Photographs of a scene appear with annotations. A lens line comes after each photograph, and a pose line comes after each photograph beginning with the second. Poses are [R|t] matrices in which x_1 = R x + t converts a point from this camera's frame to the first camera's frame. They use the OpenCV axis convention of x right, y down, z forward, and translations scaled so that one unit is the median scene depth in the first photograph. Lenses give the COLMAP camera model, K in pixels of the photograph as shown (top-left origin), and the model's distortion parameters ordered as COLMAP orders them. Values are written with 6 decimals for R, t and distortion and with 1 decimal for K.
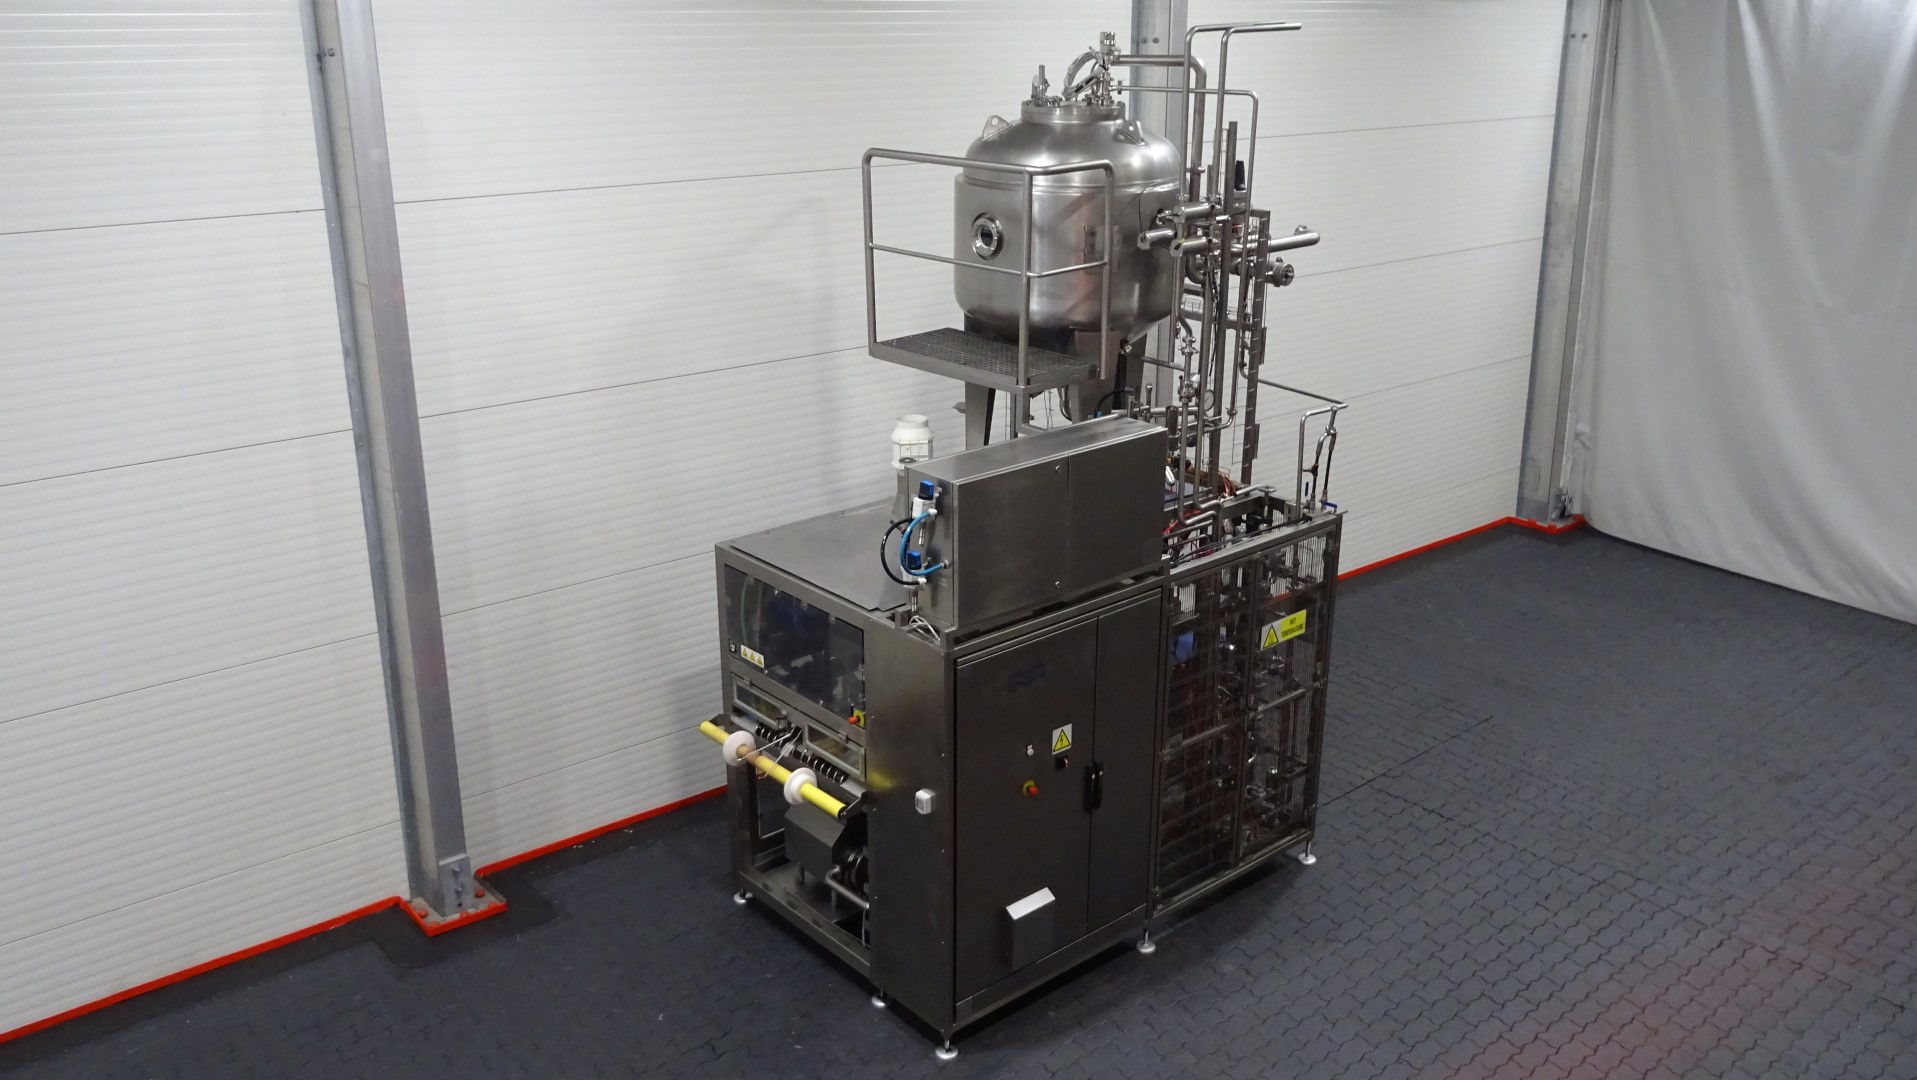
lens RADIAL K [[1607.6, 0, 973.9], [0, 1607.6, 533.2], [0, 0, 1]] dist [0.005033, -0.004781]
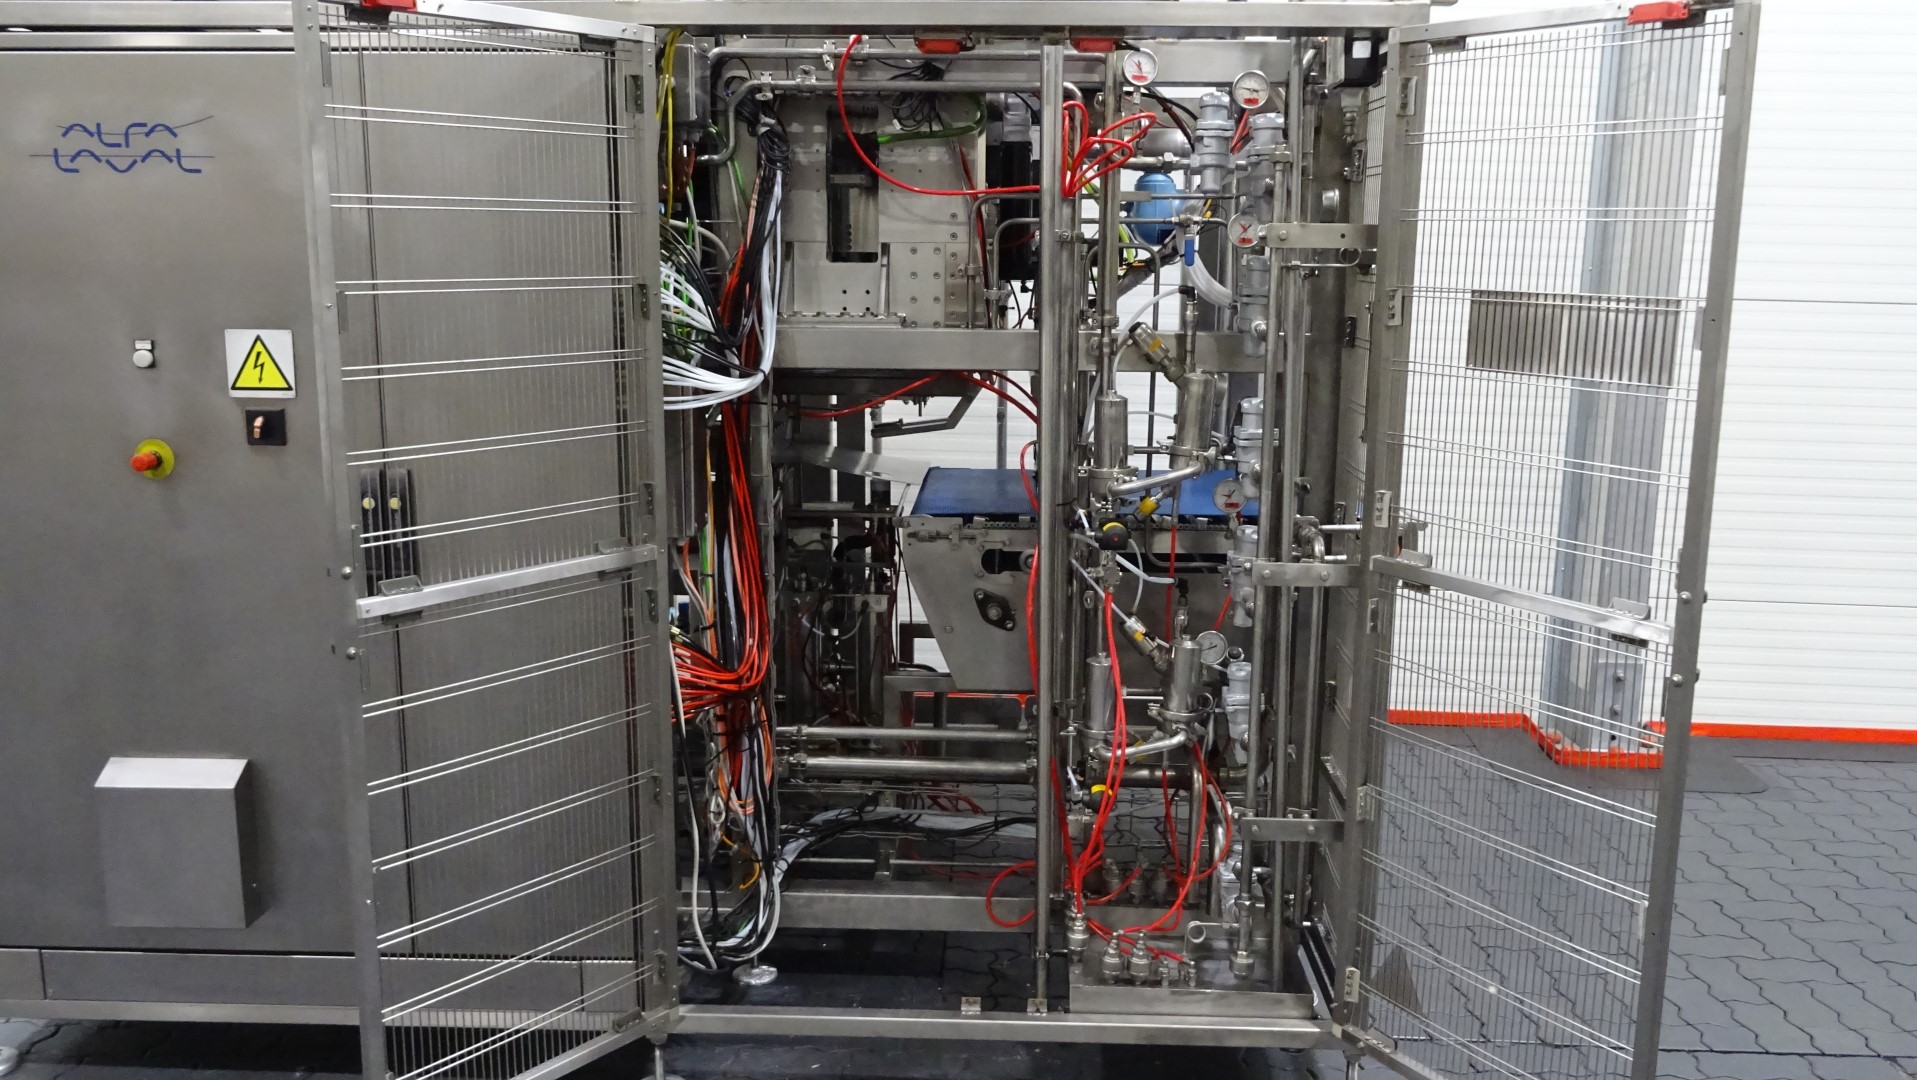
lens RADIAL K [[1607.6, 0, 958.2], [0, 1607.6, 532.5], [0, 0, 1]] dist [0.005033, -0.004781]
pose [[0.731068, 0.124076, -0.670929, 0.419685], [-0.231717, 0.970033, -0.073098, 0.147379], [0.641753, 0.208905, 0.737910, 0.774763]]
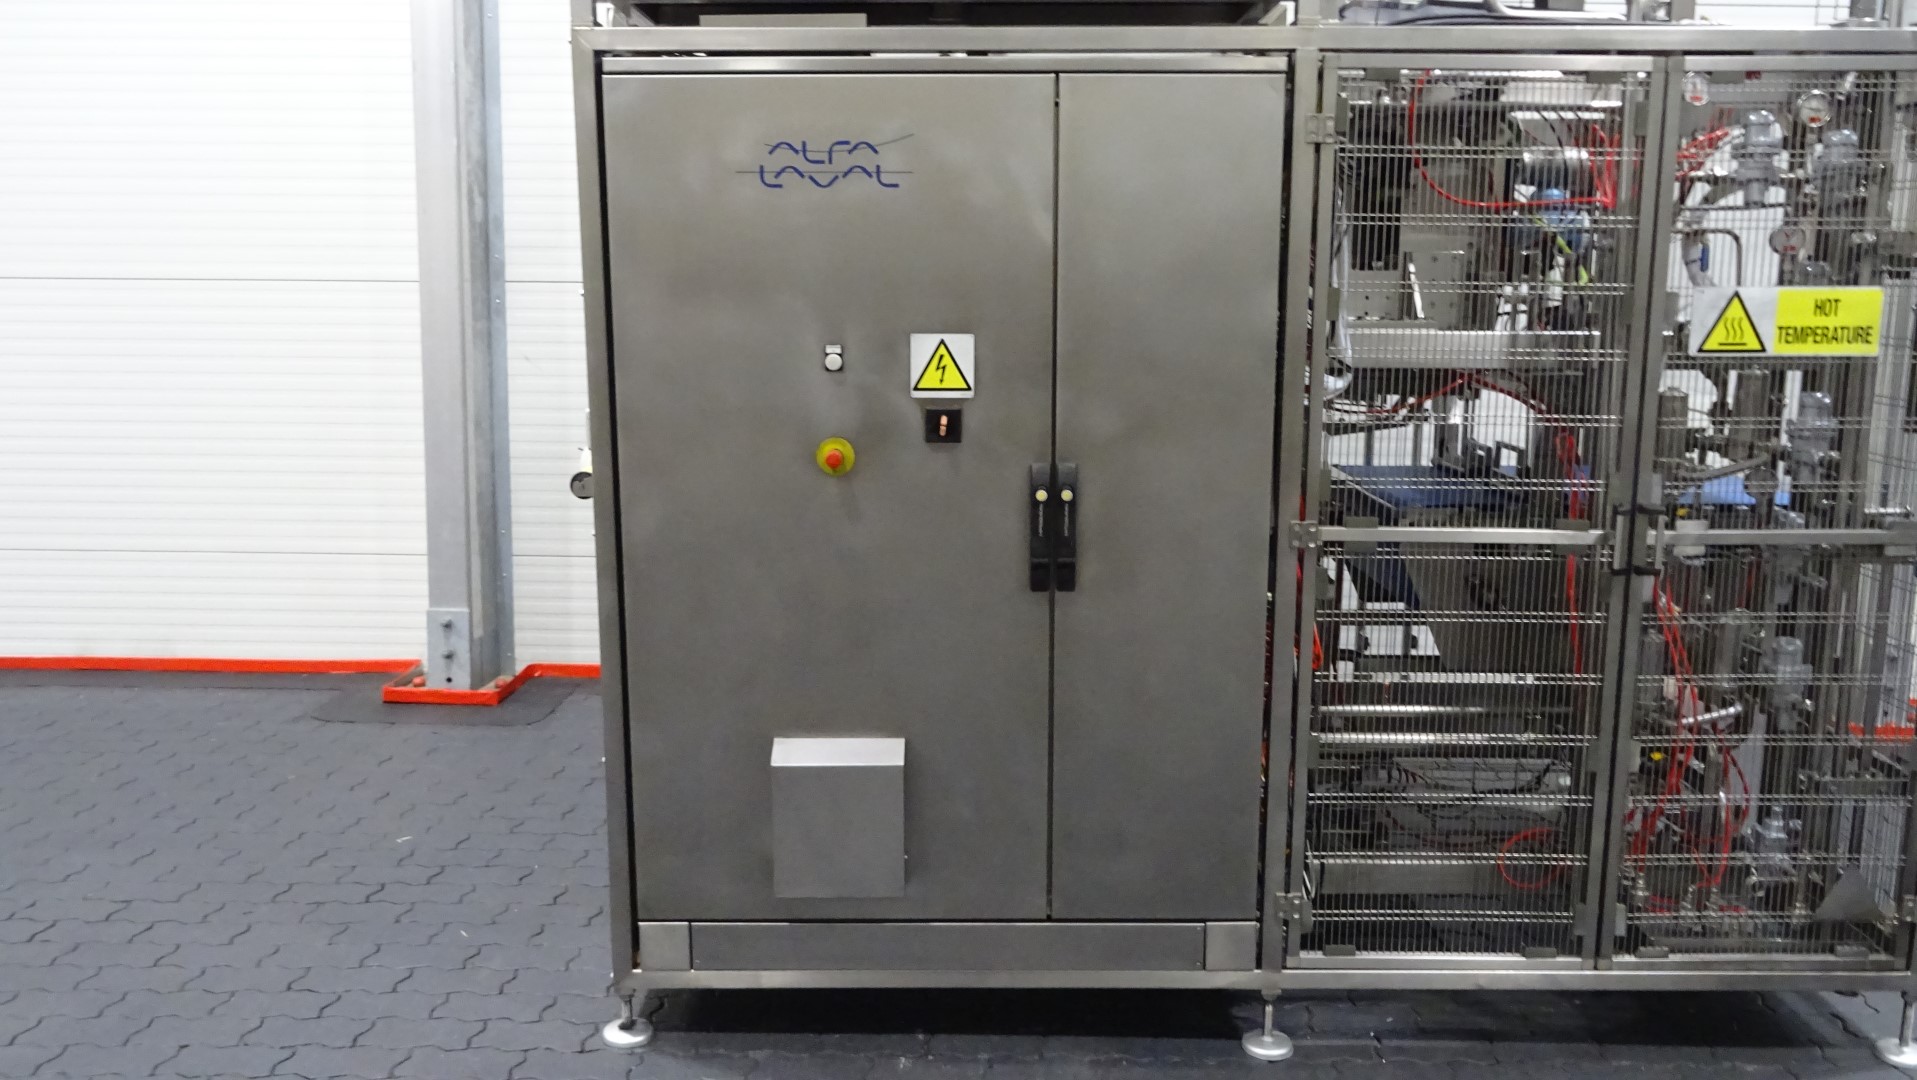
lens RADIAL K [[1534.9, 0, 965.4], [0, 1534.9, 535.5], [0, 0, 1]] dist [-0.005872, -0.005210]
pose [[0.748989, 0.113857, -0.652727, 0.304674], [-0.220136, 0.971926, -0.083065, 0.190116], [0.624945, 0.205903, 0.753026, 0.665736]]
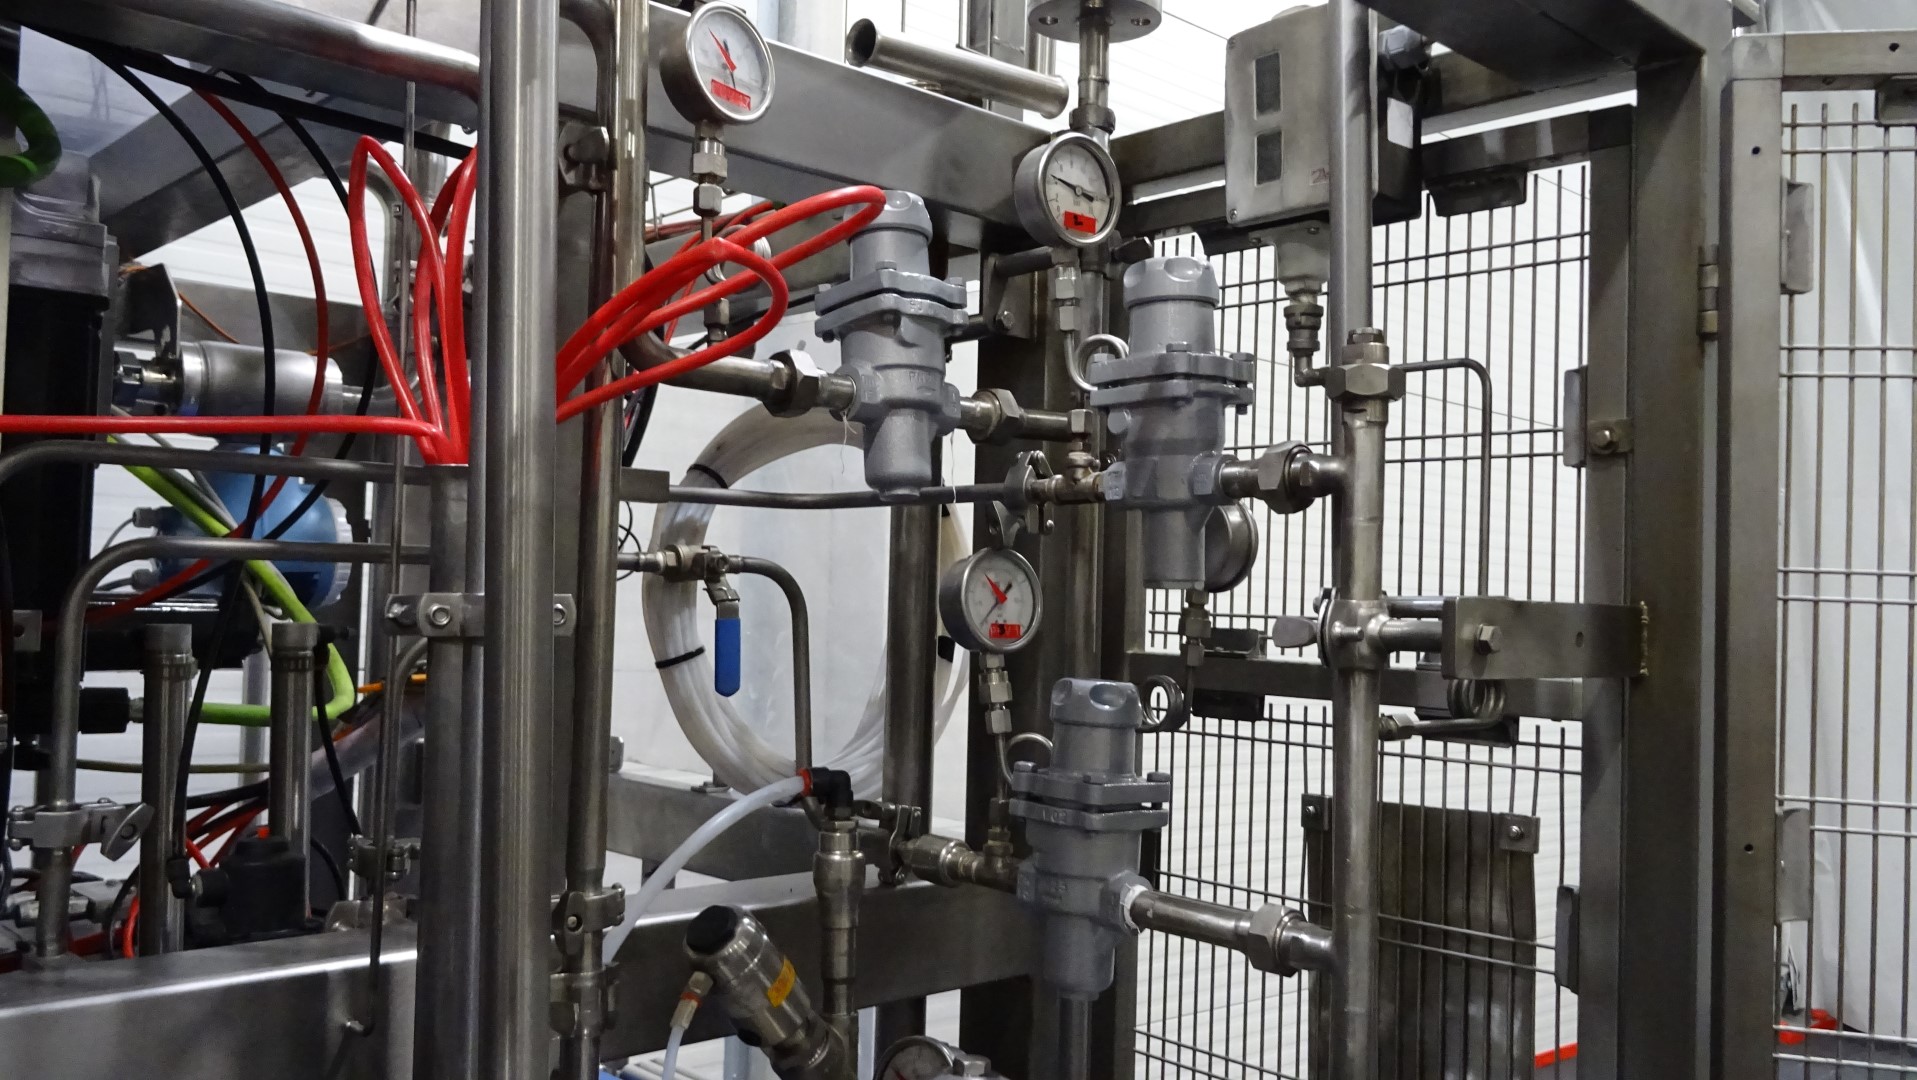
lens RADIAL K [[1607.6, 0, 951.0], [0, 1607.6, 537.4], [0, 0, 1]] dist [0.005033, -0.004781]
pose [[0.999342, 0.031280, 0.018383, 0.184297], [-0.022177, 0.927622, -0.372861, 0.072928], [-0.028716, 0.372207, 0.927705, 0.976173]]
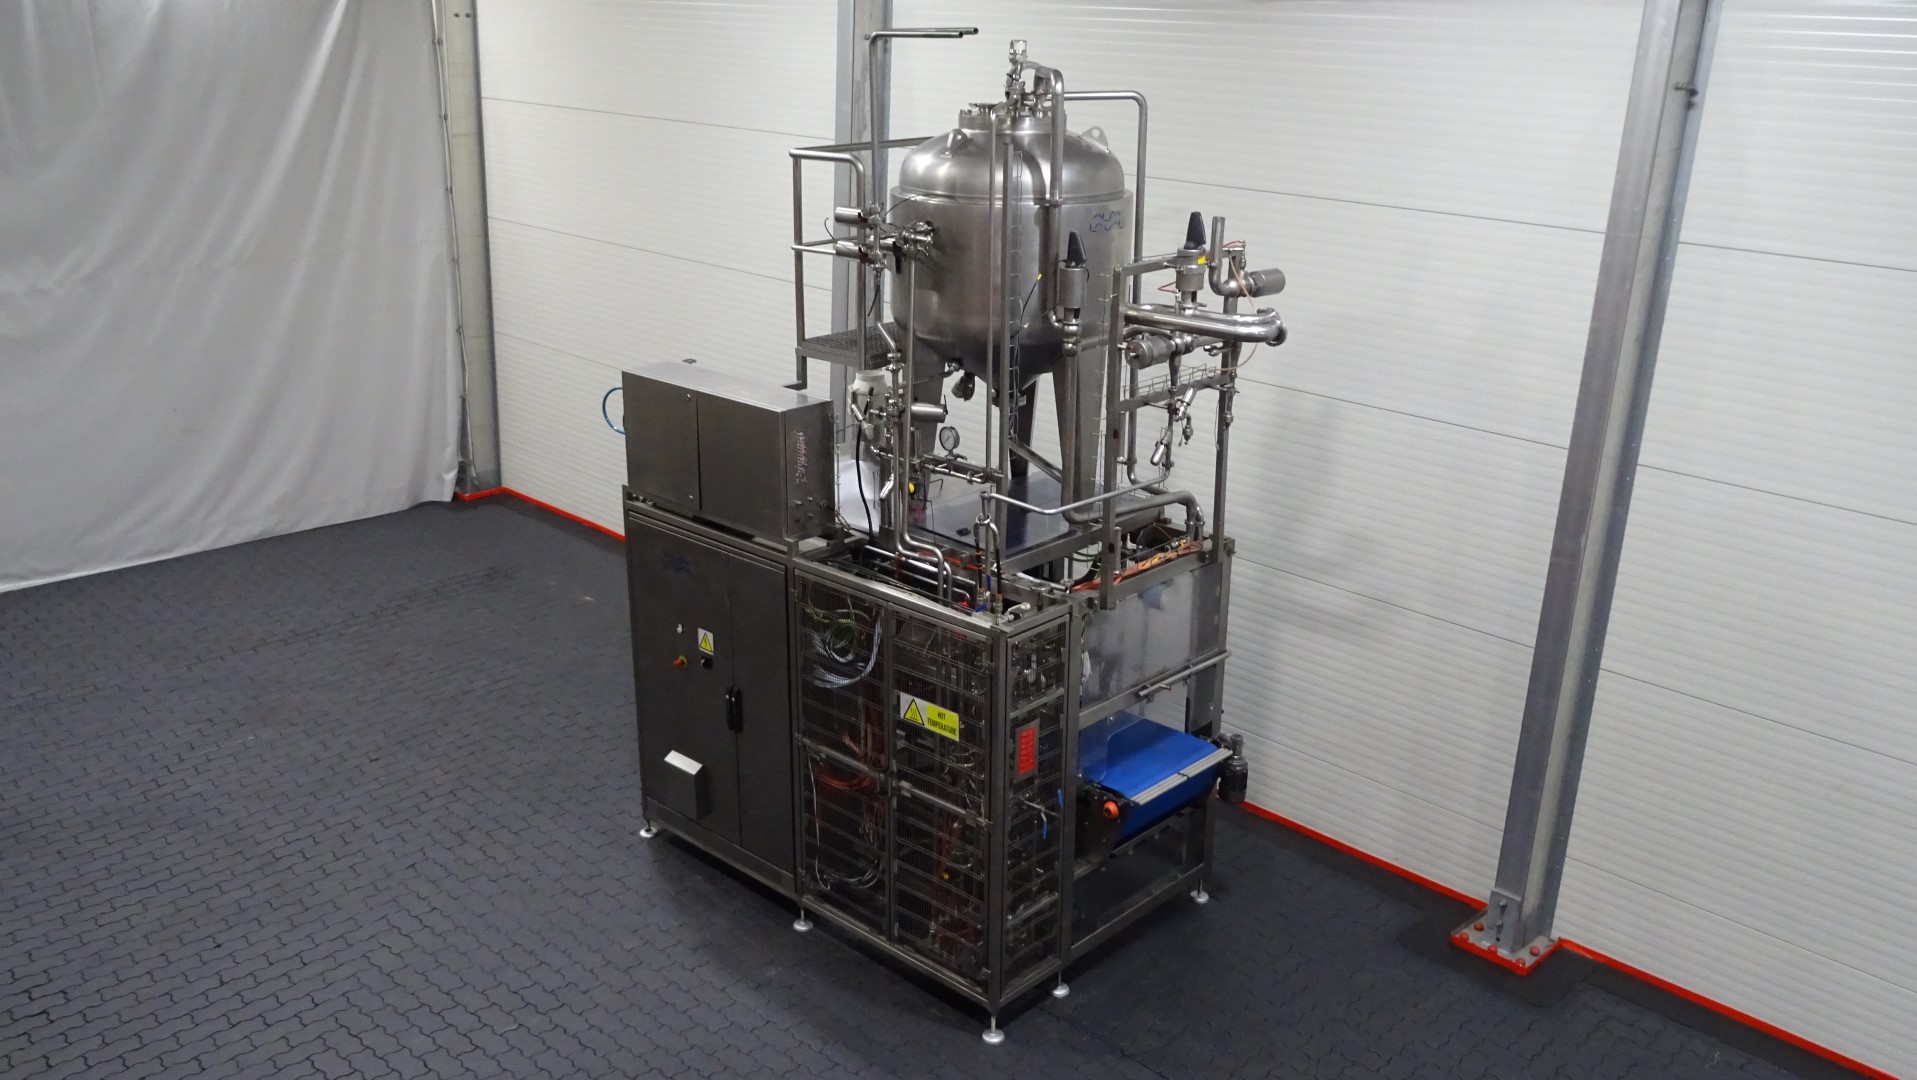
lens RADIAL K [[1607.6, 0, 973.8], [0, 1607.6, 530.2], [0, 0, 1]] dist [0.005033, -0.004781]
pose [[0.100142, 0.307175, -0.946369, 1.063896], [-0.343229, 0.903430, 0.256918, -0.285144], [0.933898, 0.299093, 0.195903, 0.870047]]
